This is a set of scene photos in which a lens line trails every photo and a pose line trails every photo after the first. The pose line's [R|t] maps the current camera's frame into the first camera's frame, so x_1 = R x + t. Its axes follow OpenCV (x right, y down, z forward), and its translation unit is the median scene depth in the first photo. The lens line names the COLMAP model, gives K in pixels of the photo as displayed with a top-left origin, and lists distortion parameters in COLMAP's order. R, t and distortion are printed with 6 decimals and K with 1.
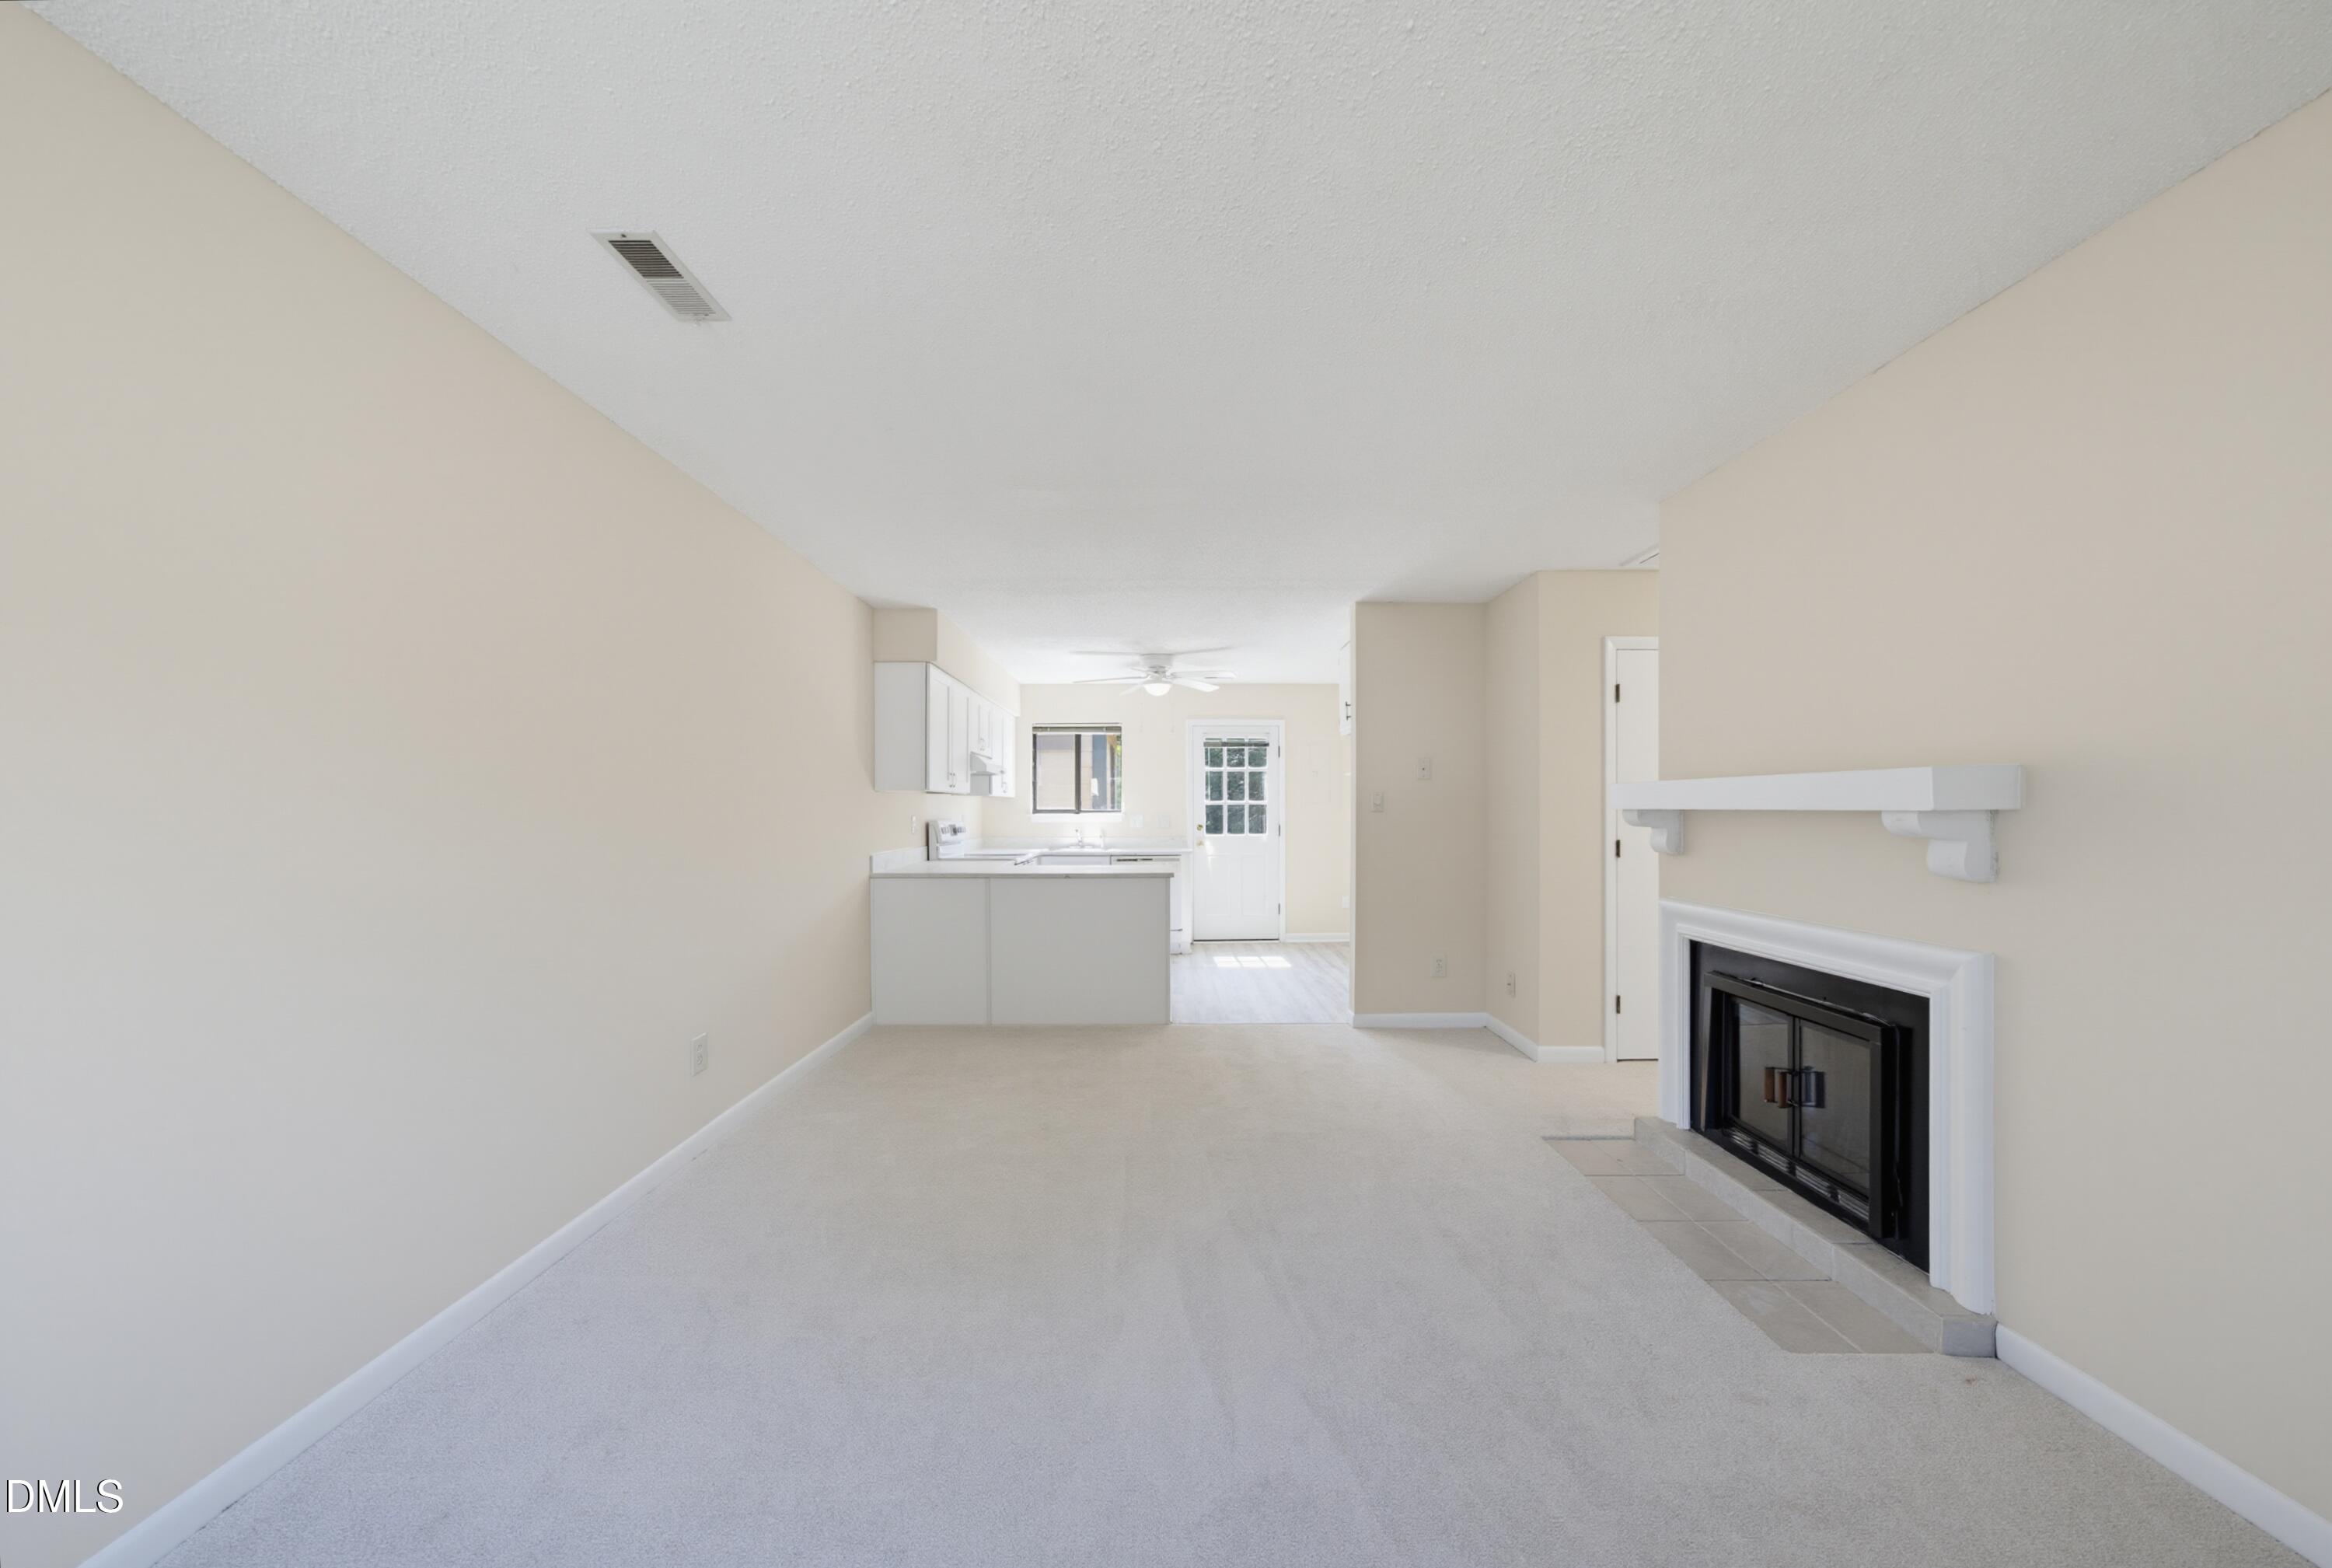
lens RADIAL K [[810.0, 0, 1168.2], [0, 810.0, 817.2], [0, 0, 1]] dist [-0.000092, 0.000205]
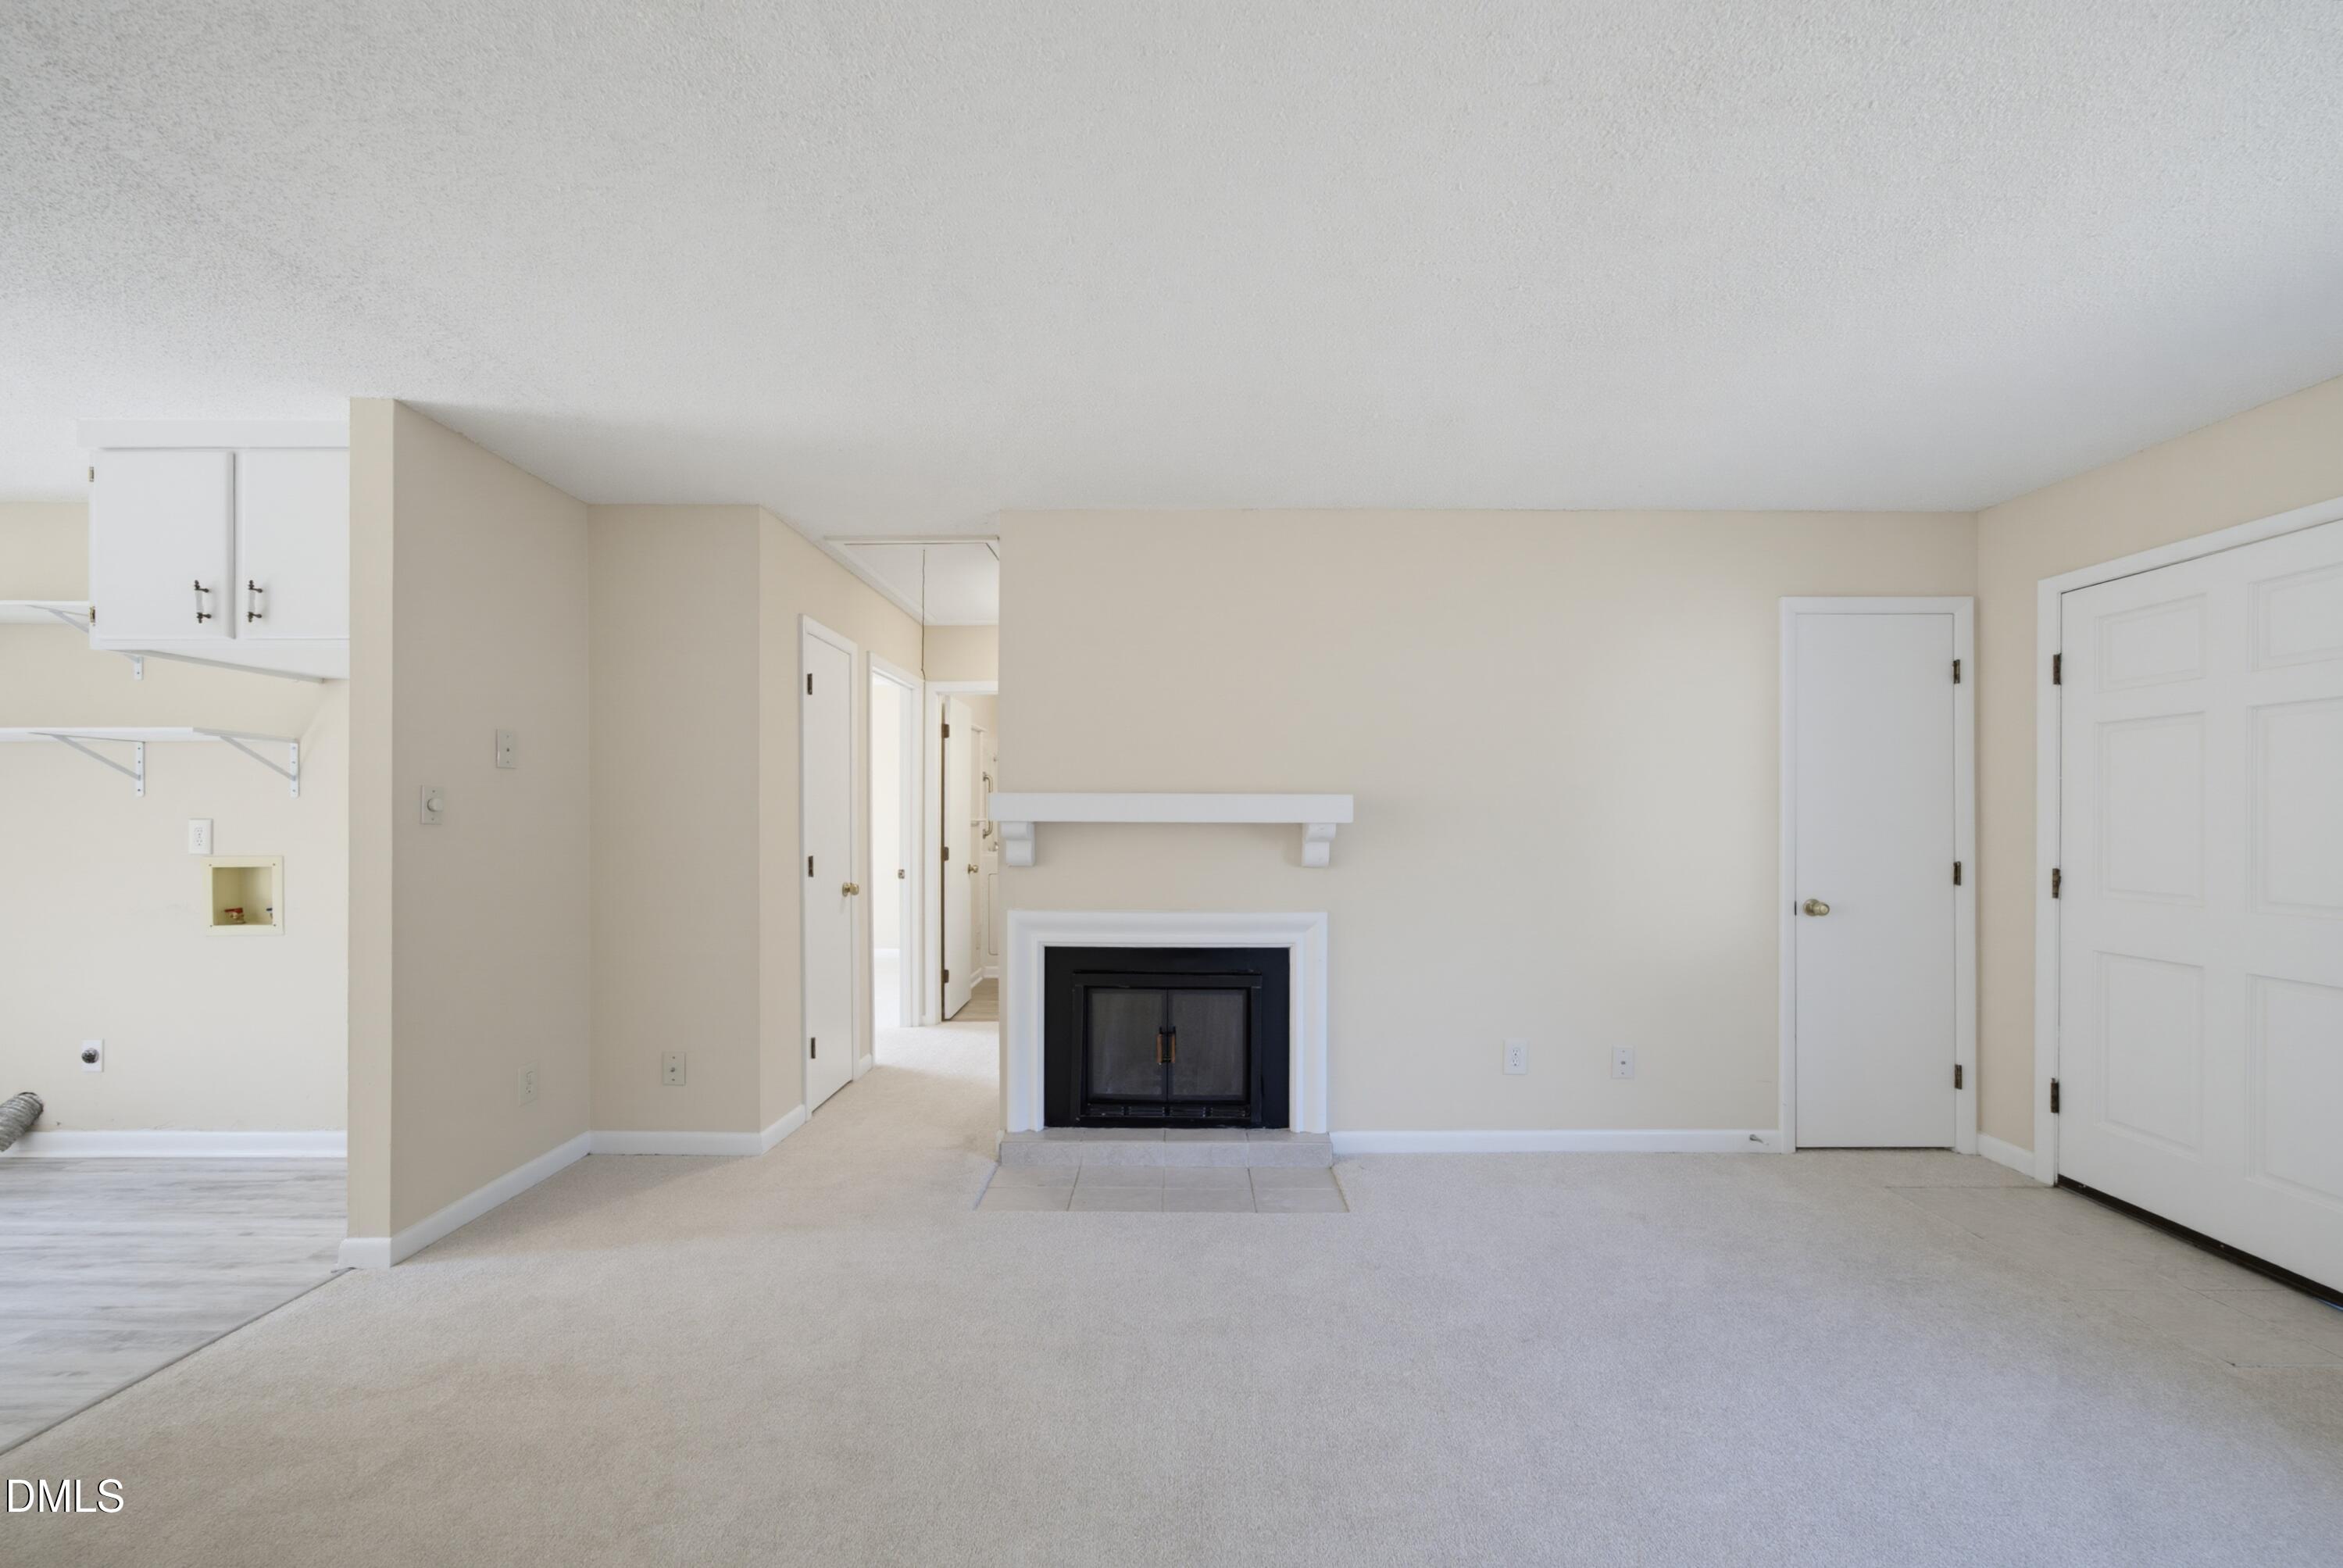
lens RADIAL K [[813.8, 0, 1173.7], [0, 813.8, 817.3], [0, 0, 1]] dist [-0.000092, 0.000205]
pose [[0.006964, 0.005535, 0.999960, -0.482153], [0.004122, 0.999976, -0.005564, -0.009964], [-0.999967, 0.004160, 0.006941, 0.979342]]
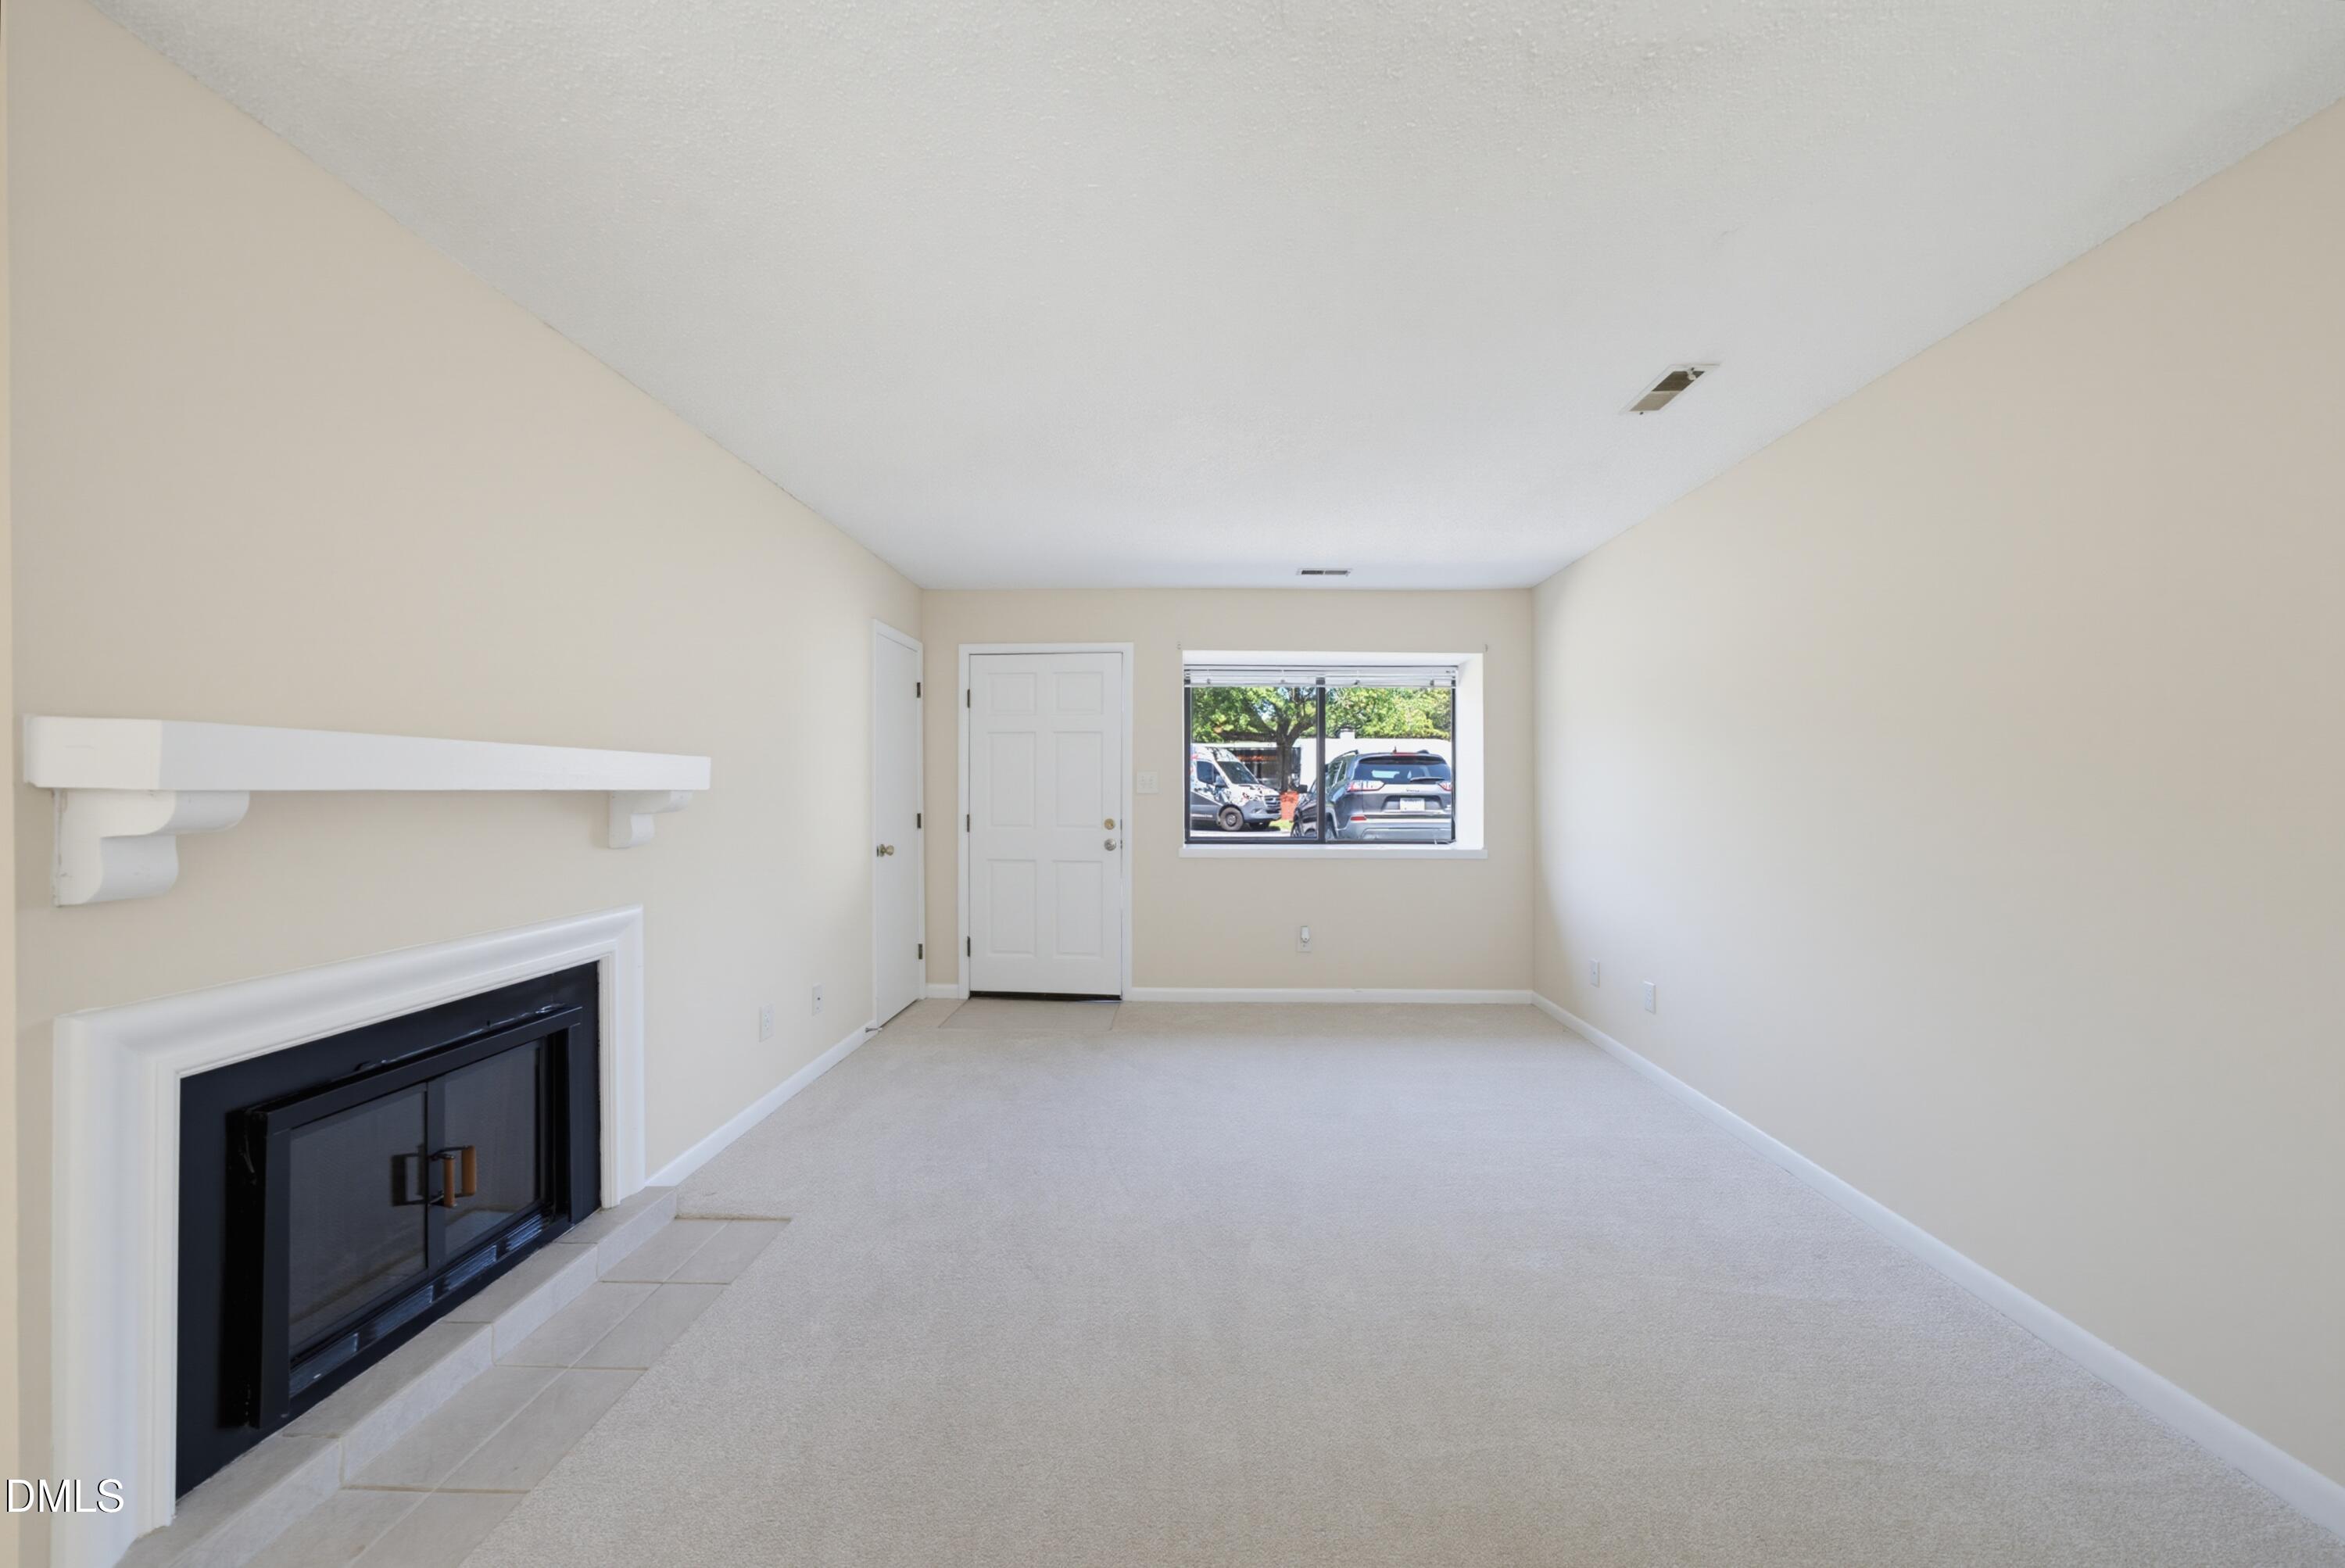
lens RADIAL K [[815.7, 0, 1194.2], [0, 815.7, 795.7], [0, 0, 1]] dist [0.000209, 0.000217]
pose [[-0.999846, 0.005036, 0.016786, 0.085445], [0.005288, 0.999874, 0.014964, -0.011059], [-0.016709, 0.015051, -0.999747, 1.705140]]
